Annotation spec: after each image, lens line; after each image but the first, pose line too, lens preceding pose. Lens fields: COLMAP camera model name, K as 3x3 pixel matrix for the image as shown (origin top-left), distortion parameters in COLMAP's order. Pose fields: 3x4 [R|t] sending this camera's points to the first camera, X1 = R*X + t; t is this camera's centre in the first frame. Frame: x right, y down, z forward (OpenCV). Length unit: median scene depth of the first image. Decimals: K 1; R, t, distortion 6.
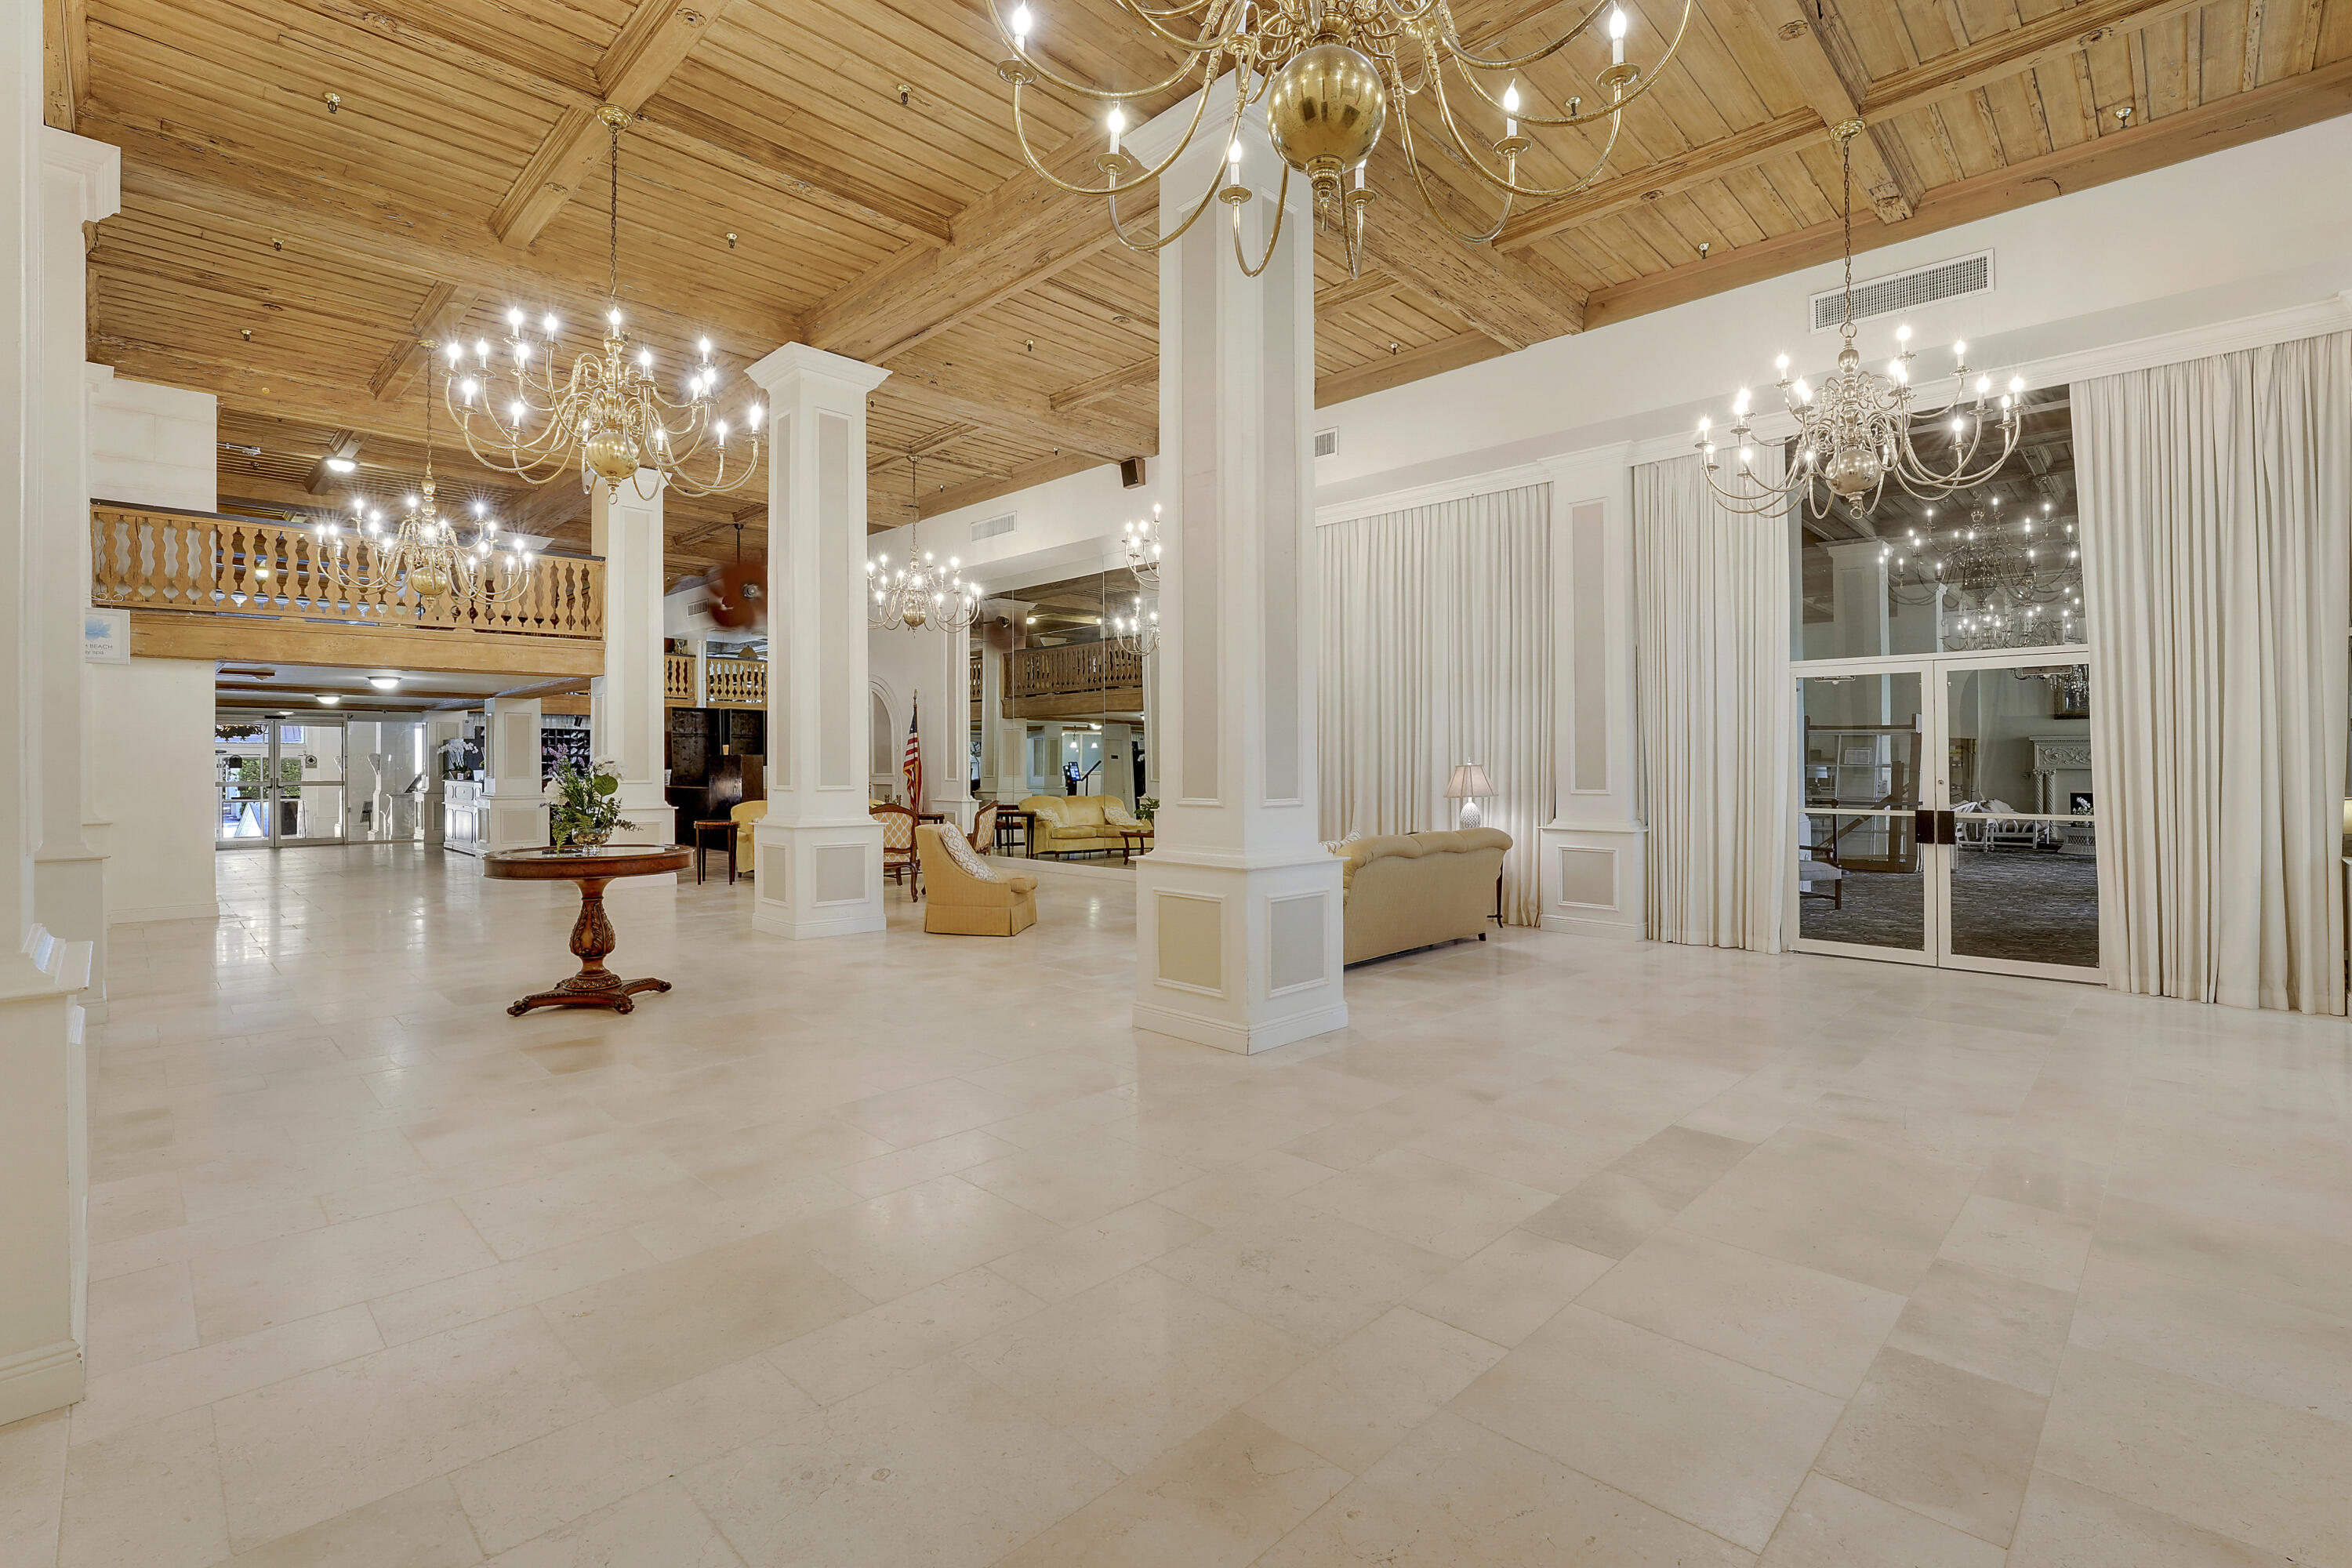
lens RADIAL K [[1047.1, 0, 1176.0], [0, 1047.1, 784.0], [0, 0, 1]] dist [0.000187, 0.000188]
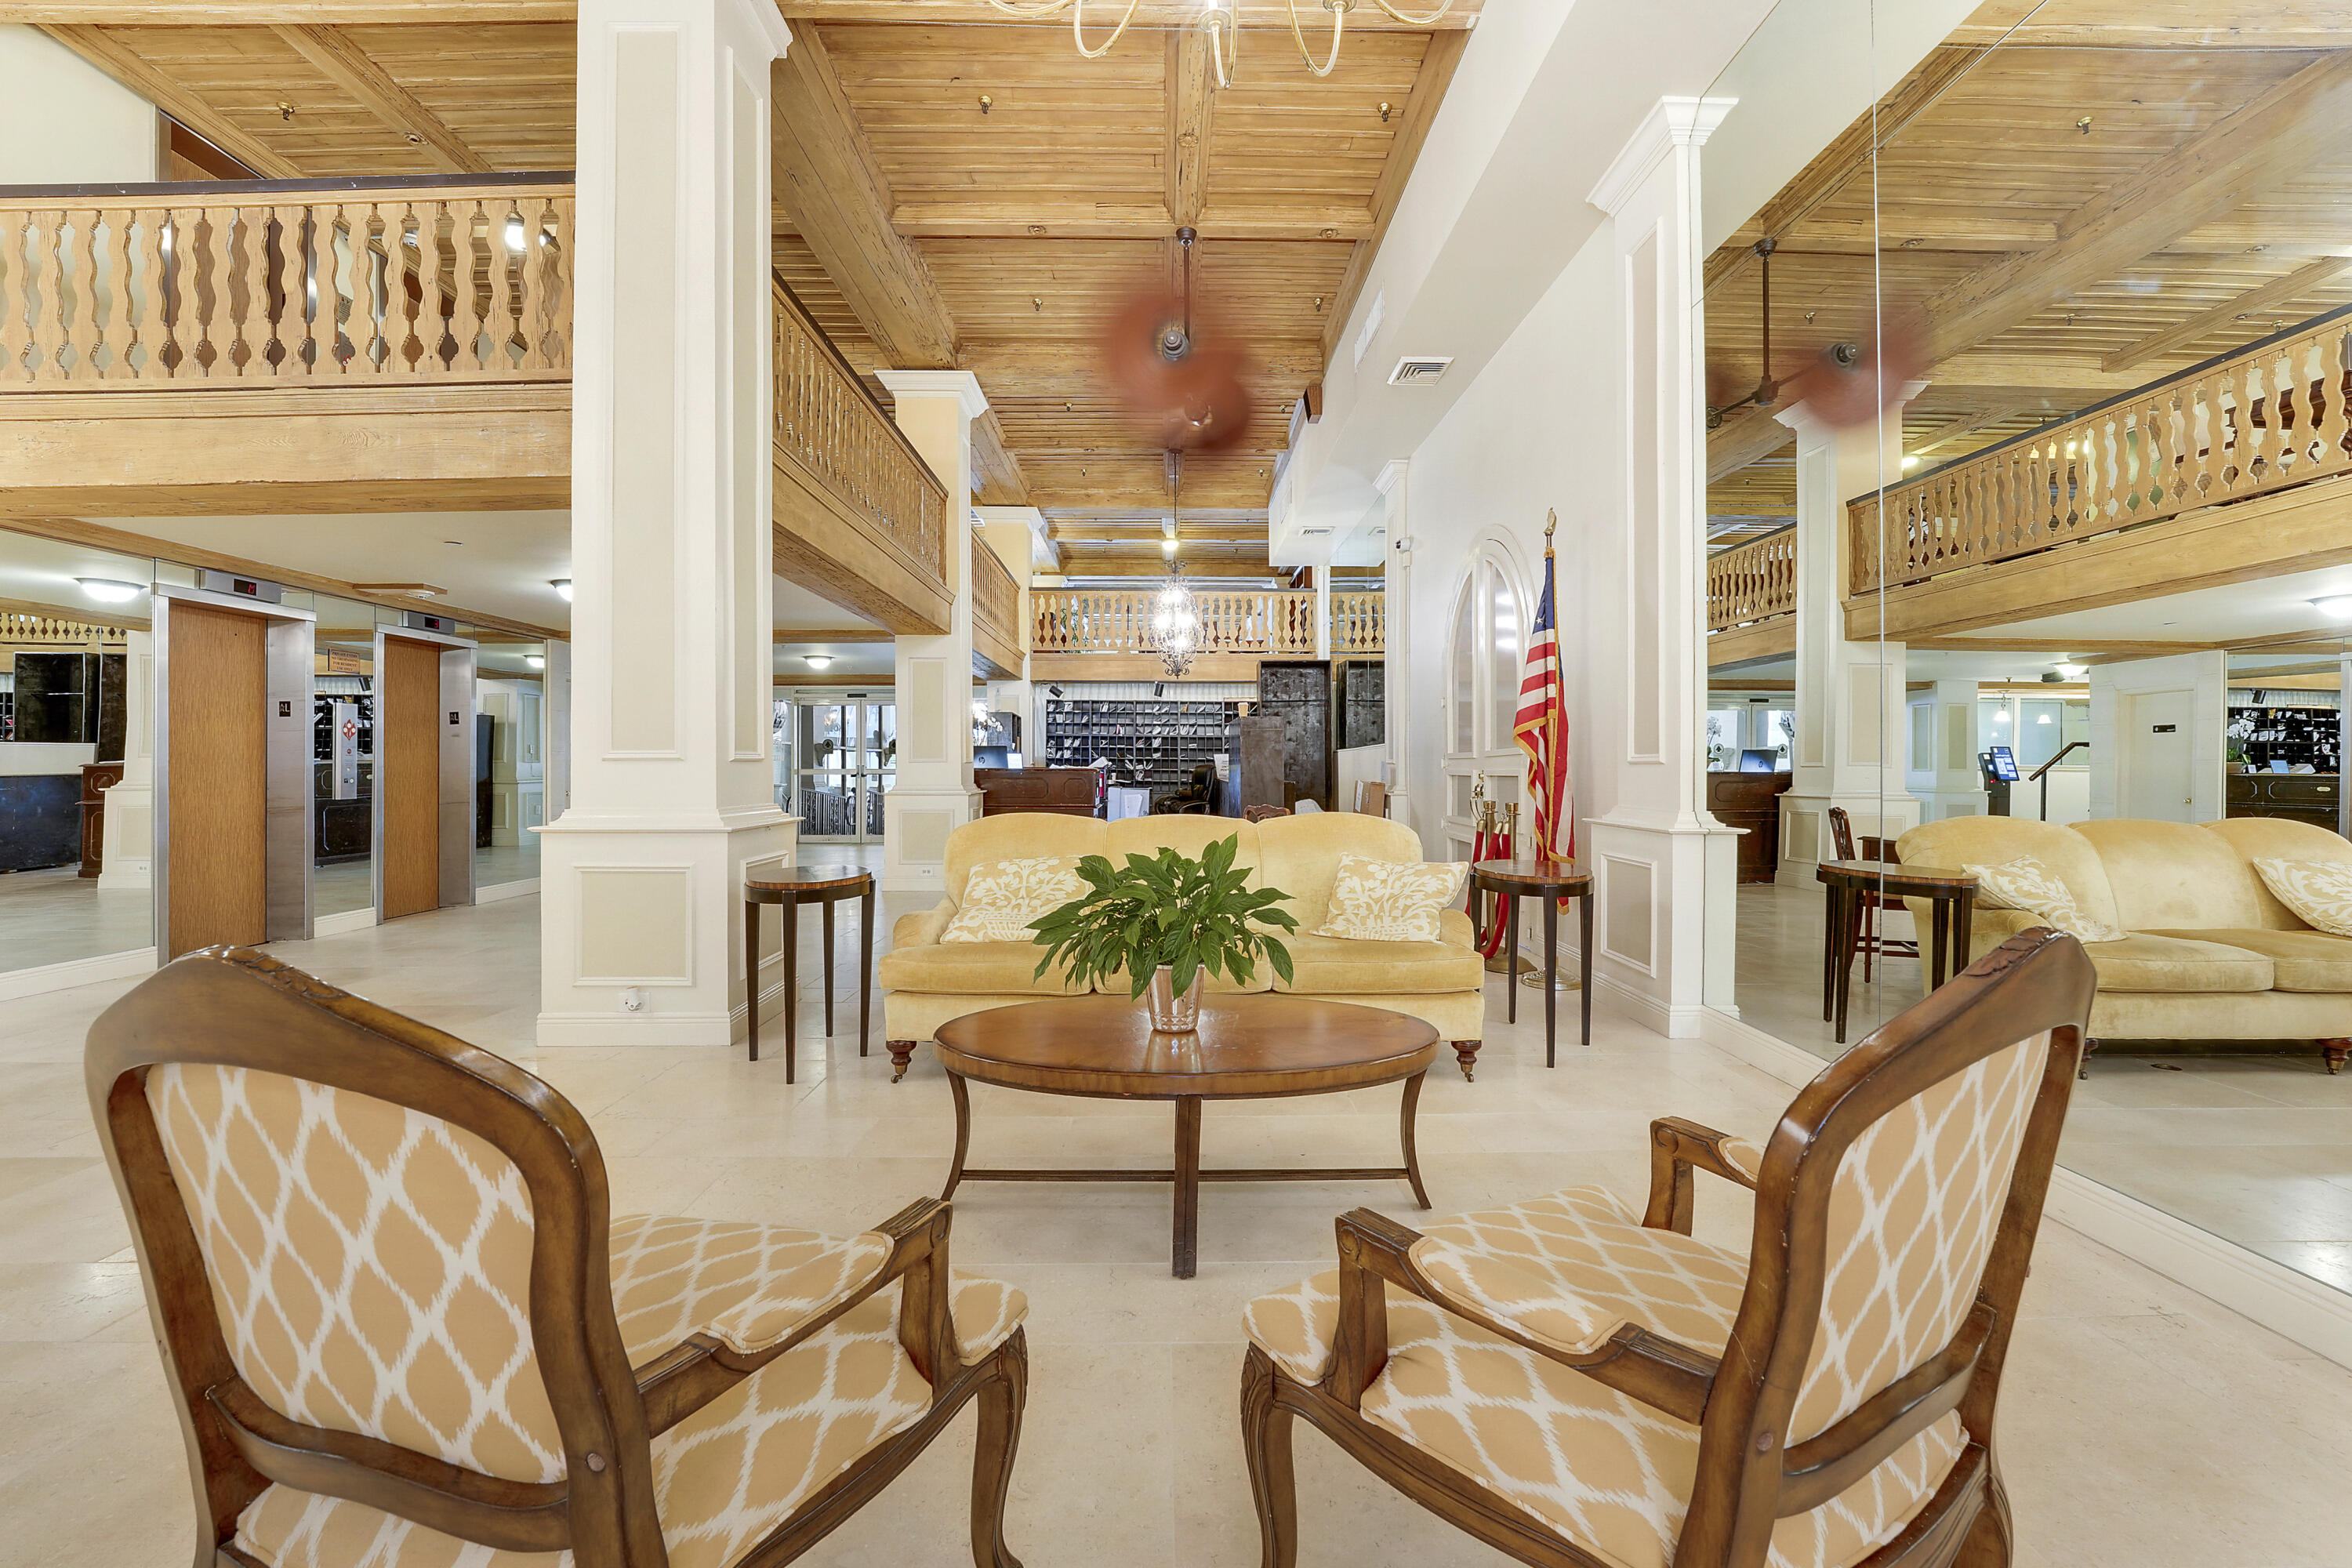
lens RADIAL K [[976.6, 0, 1176.0], [0, 976.6, 784.0], [0, 0, 1]] dist [-0.025427, 0.000059]
pose [[0.711279, 0.008740, -0.702855, -0.076024], [-0.010038, 0.999947, 0.002276, 0.003097], [0.702838, 0.005436, 0.711329, 0.480125]]
